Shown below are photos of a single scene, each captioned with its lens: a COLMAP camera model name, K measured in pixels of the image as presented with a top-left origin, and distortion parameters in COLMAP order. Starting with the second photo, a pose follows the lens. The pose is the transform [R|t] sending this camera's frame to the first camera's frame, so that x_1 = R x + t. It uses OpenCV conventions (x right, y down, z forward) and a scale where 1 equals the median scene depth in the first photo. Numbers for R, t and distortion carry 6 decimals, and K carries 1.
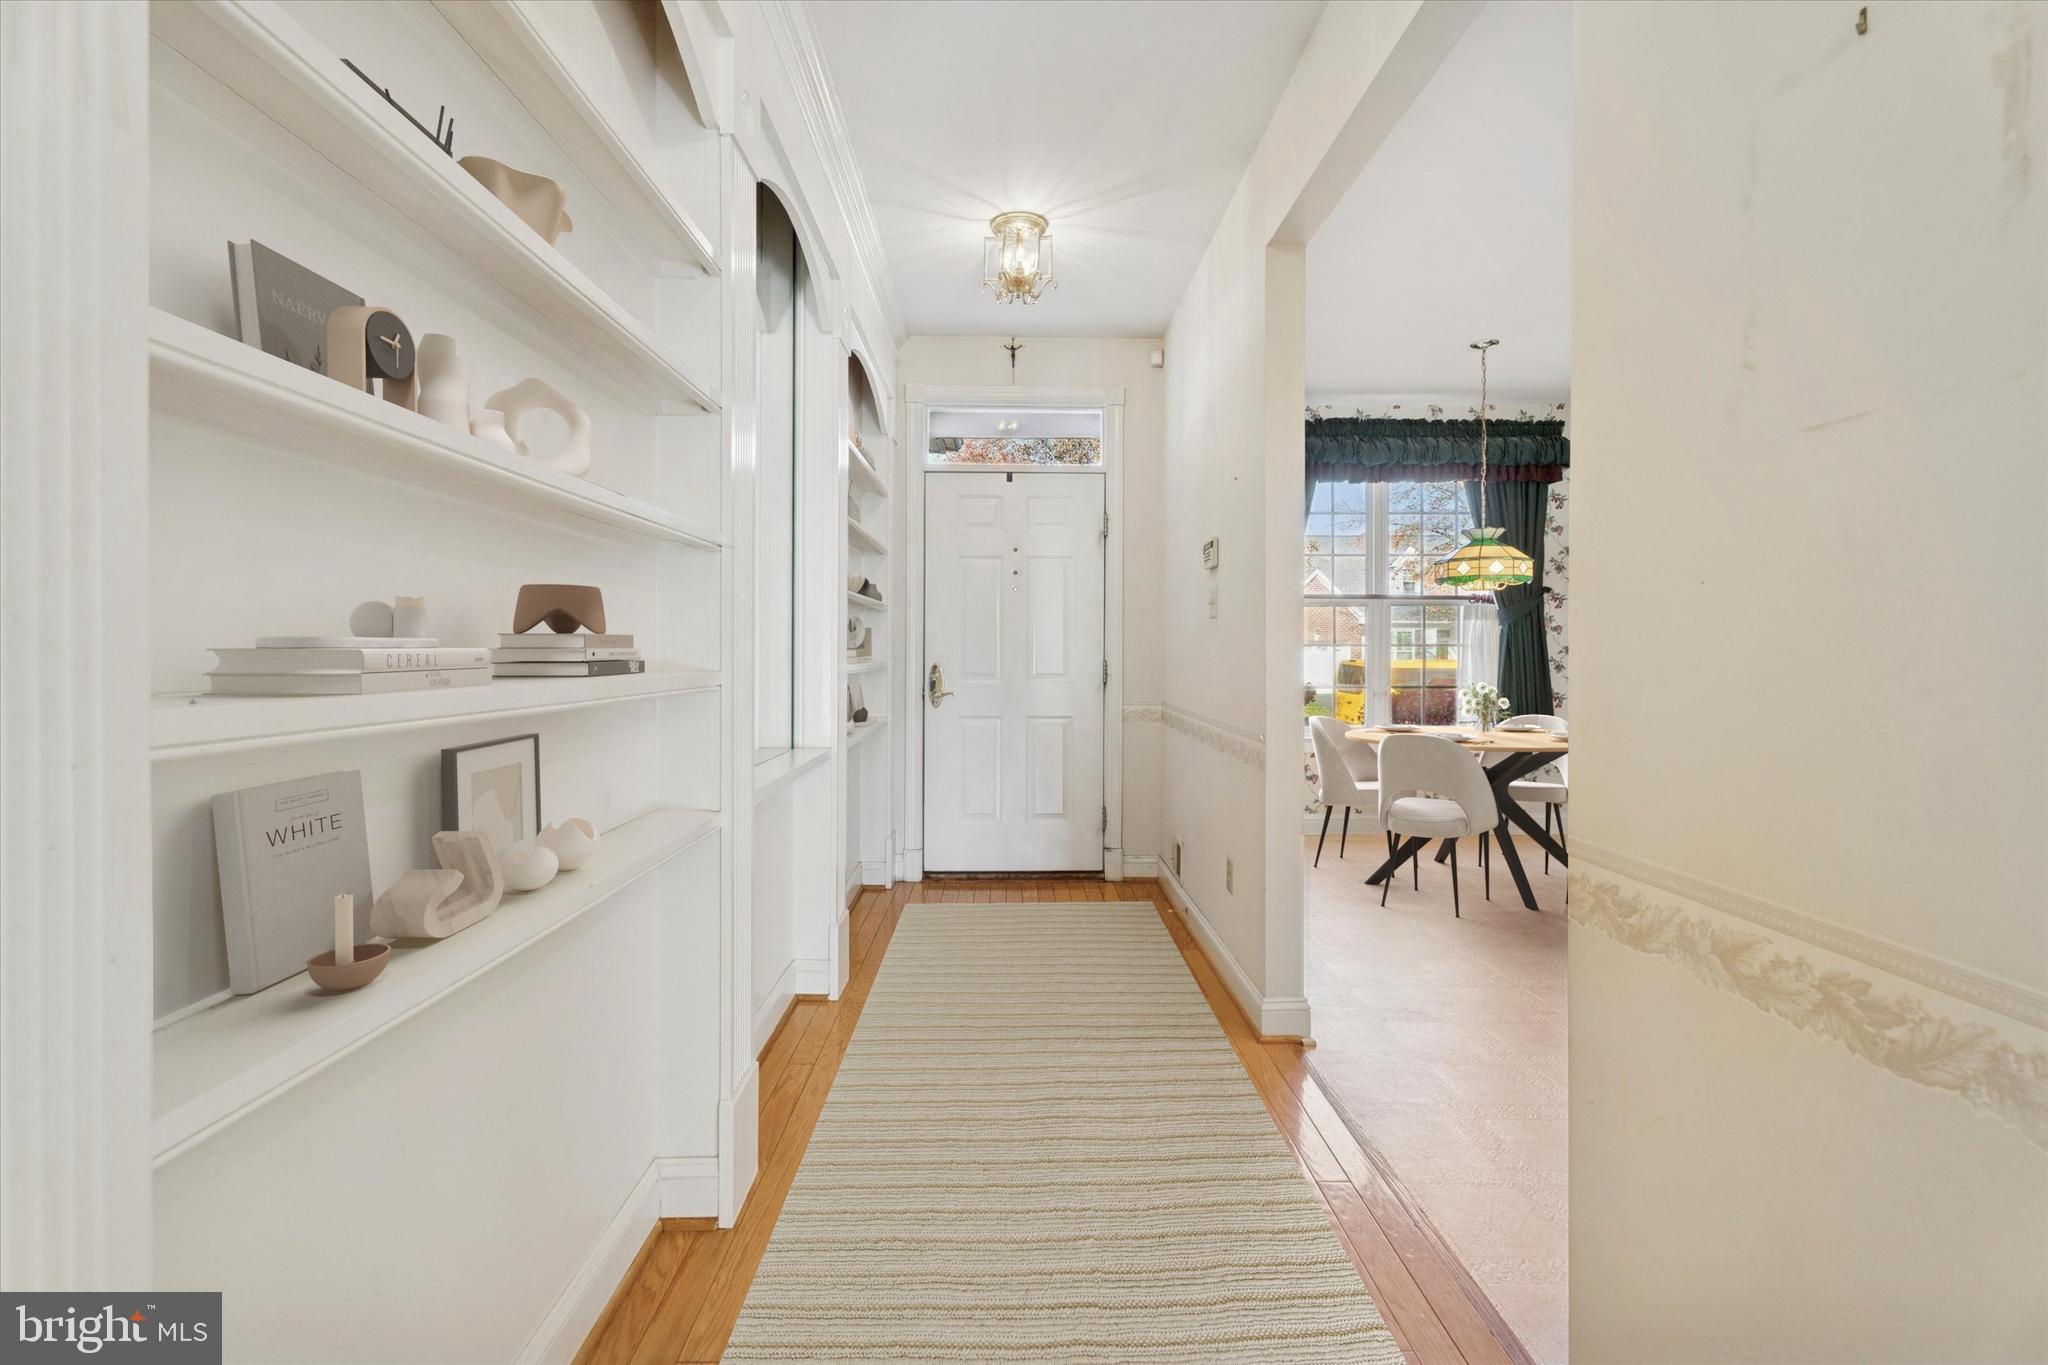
lens RADIAL K [[932.5, 0, 1028.2], [0, 932.5, 671.4], [0, 0, 1]] dist [-0.000287, -0.001027]
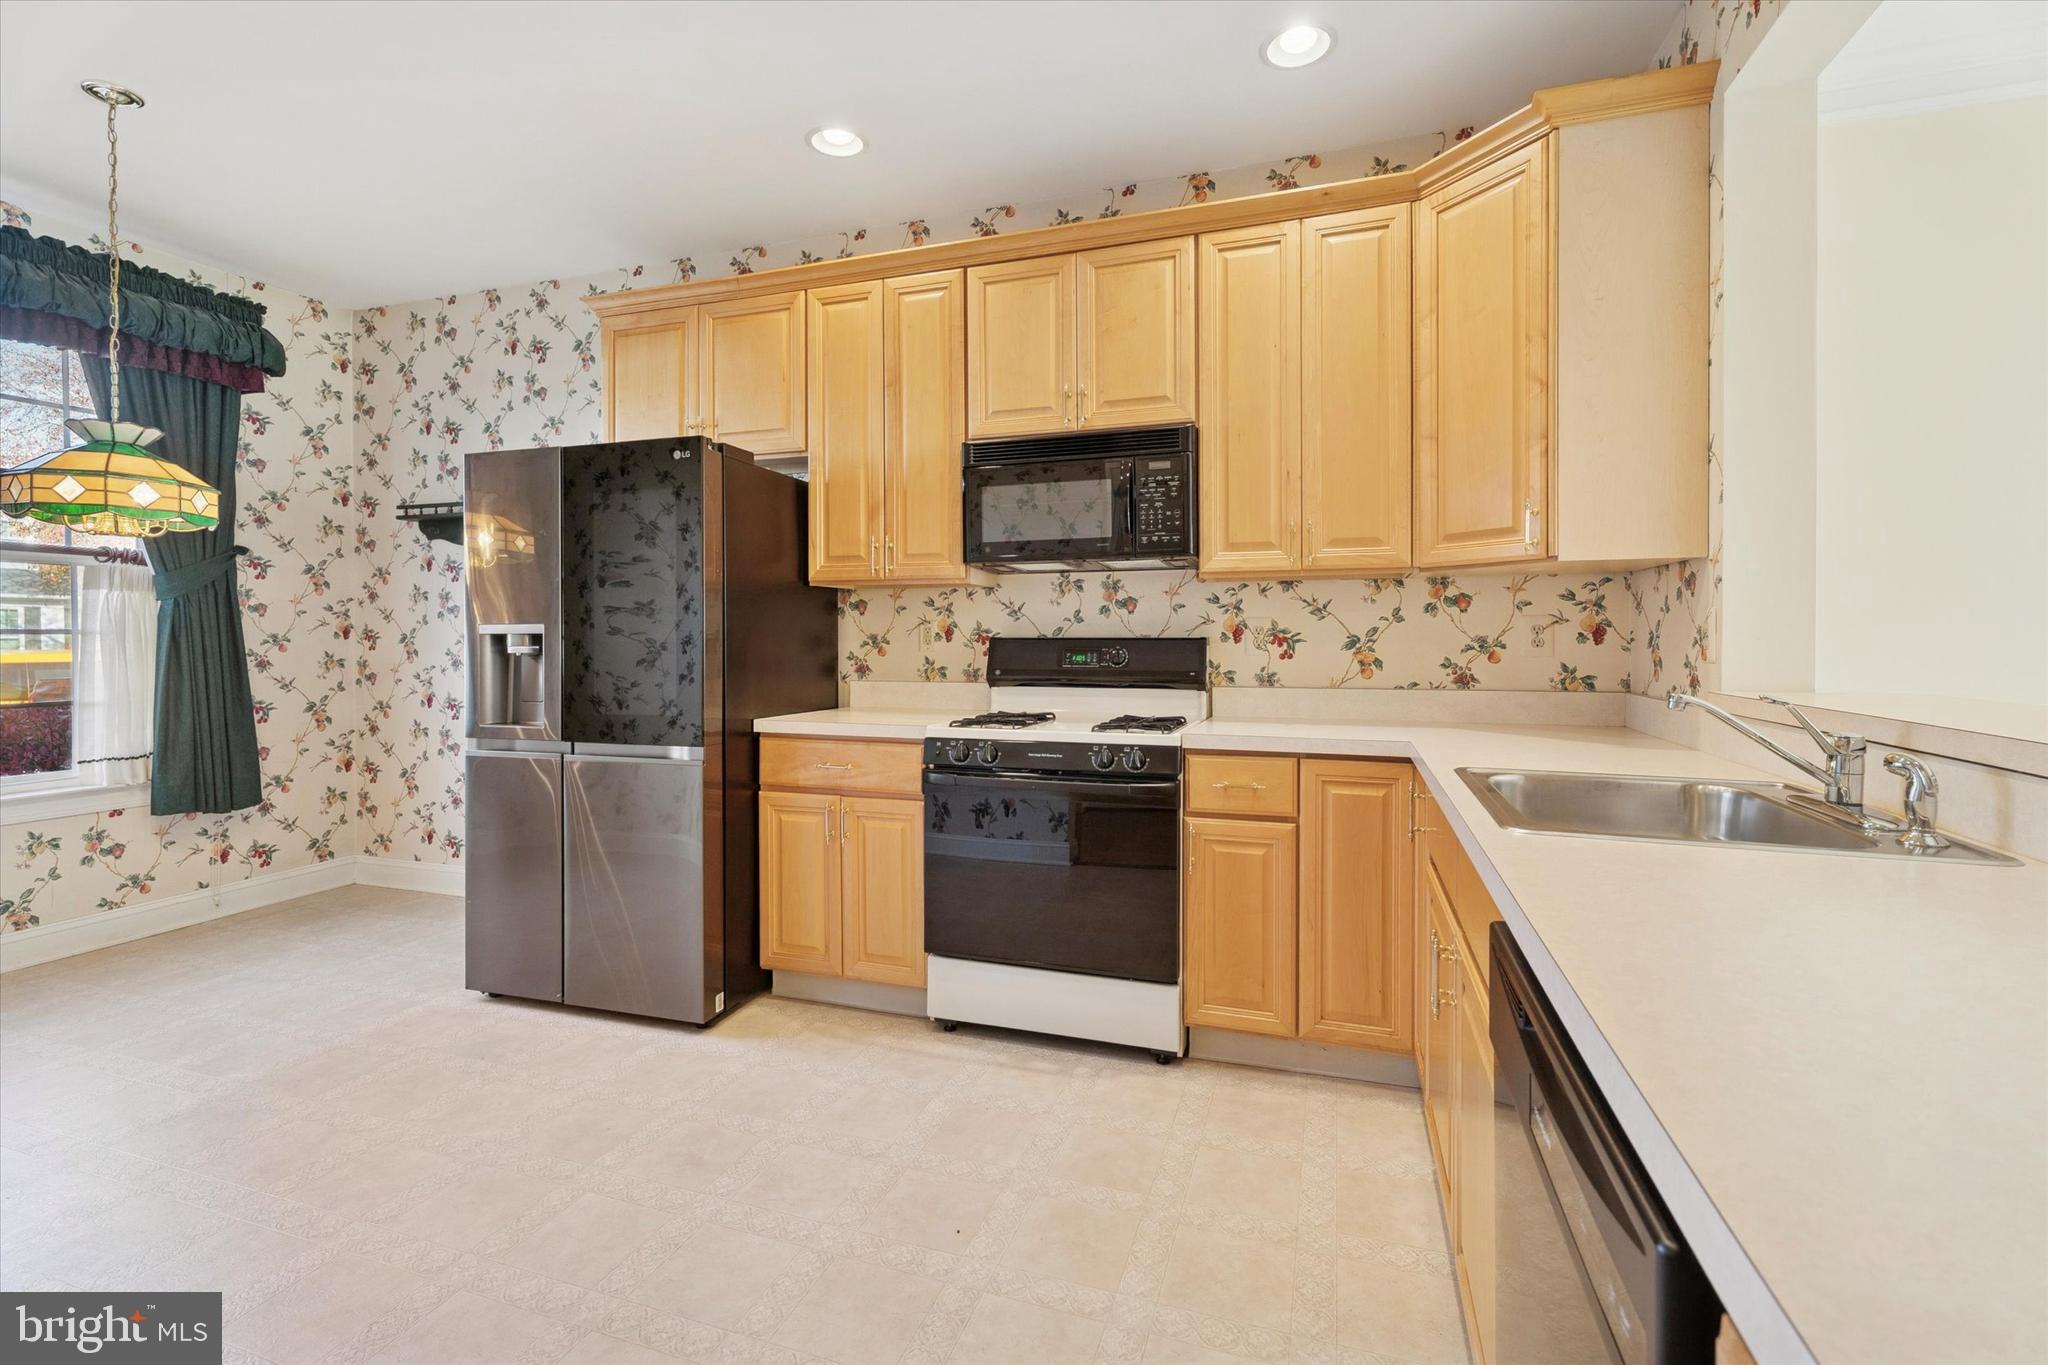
lens RADIAL K [[932.5, 0, 1007.6], [0, 932.5, 642.9], [0, 0, 1]] dist [-0.000287, -0.001027]
pose [[0.361098, -0.005739, 0.932510, 0.131739], [0.019605, 0.999807, -0.001439, -0.008873], [-0.932322, 0.018801, 0.361141, 0.248650]]
